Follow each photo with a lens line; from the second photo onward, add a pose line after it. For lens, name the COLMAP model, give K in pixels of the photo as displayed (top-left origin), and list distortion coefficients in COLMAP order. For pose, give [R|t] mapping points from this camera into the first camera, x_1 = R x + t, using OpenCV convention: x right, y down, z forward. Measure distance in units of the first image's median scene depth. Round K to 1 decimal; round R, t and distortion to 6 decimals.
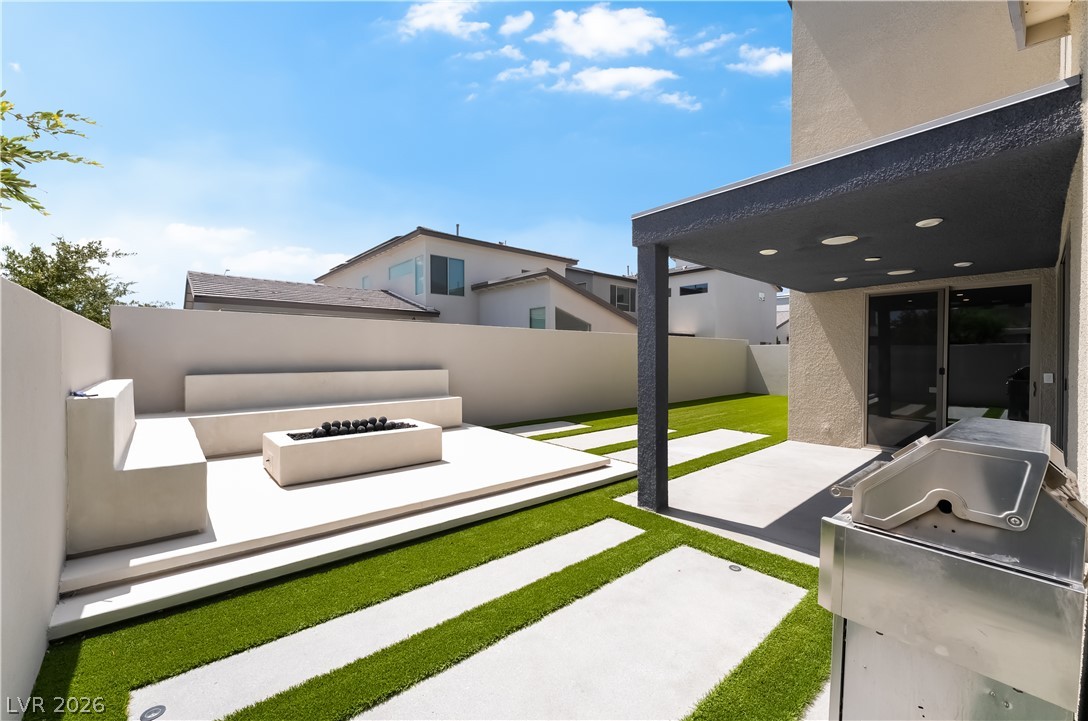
lens RADIAL K [[439.5, 0, 544.3], [0, 439.5, 357.6], [0, 0, 1]] dist [-0.000786, -0.000031]
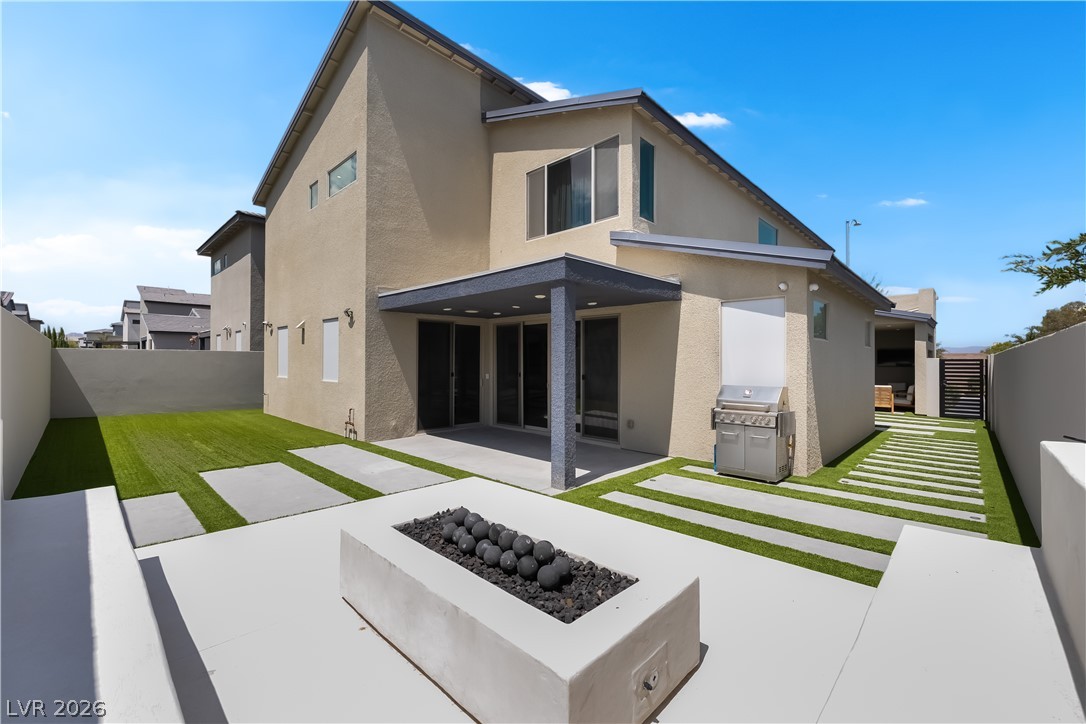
lens RADIAL K [[444.9, 0, 541.8], [0, 444.9, 359.9], [0, 0, 1]] dist [-0.001633, 0.000037]
pose [[-0.087629, 0.000529, 0.996153, -0.684441], [0.007606, 0.999971, 0.000138, -0.017851], [-0.996124, 0.007589, -0.087631, 0.786743]]
